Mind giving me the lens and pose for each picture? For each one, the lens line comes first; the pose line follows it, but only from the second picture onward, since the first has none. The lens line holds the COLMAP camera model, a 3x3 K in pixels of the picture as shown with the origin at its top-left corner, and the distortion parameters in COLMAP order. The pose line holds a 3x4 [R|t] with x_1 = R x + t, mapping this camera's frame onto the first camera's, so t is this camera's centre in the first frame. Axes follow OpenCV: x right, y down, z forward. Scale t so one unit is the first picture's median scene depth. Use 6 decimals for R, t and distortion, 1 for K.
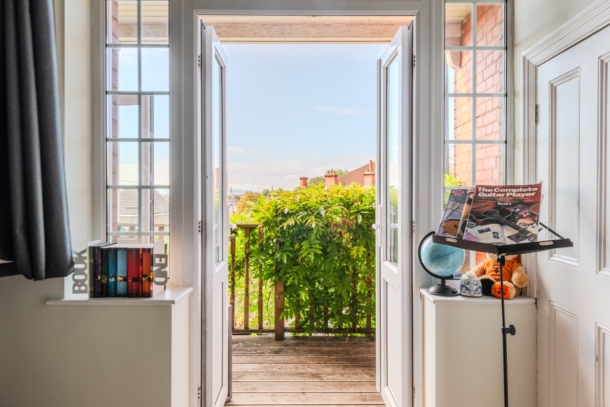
lens RADIAL K [[425.9, 0, 311.4], [0, 425.9, 199.2], [0, 0, 1]] dist [0.004588, -0.000861]
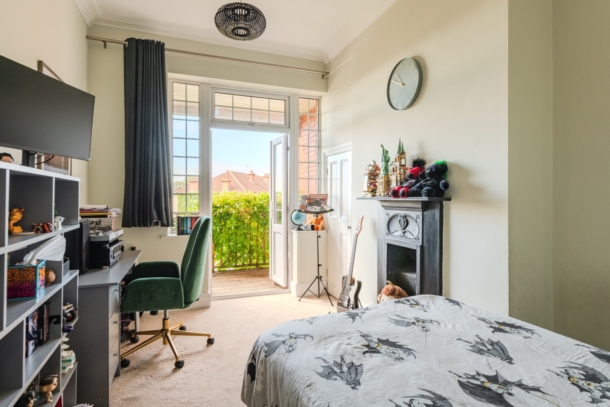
lens RADIAL K [[331.3, 0, 303.3], [0, 331.3, 201.2], [0, 0, 1]] dist [-0.000671, -0.000015]
pose [[0.931745, -0.004047, 0.363090, -0.362977], [0.003031, 0.999990, 0.003368, 0.007507], [-0.363100, -0.002038, 0.931748, -0.840950]]
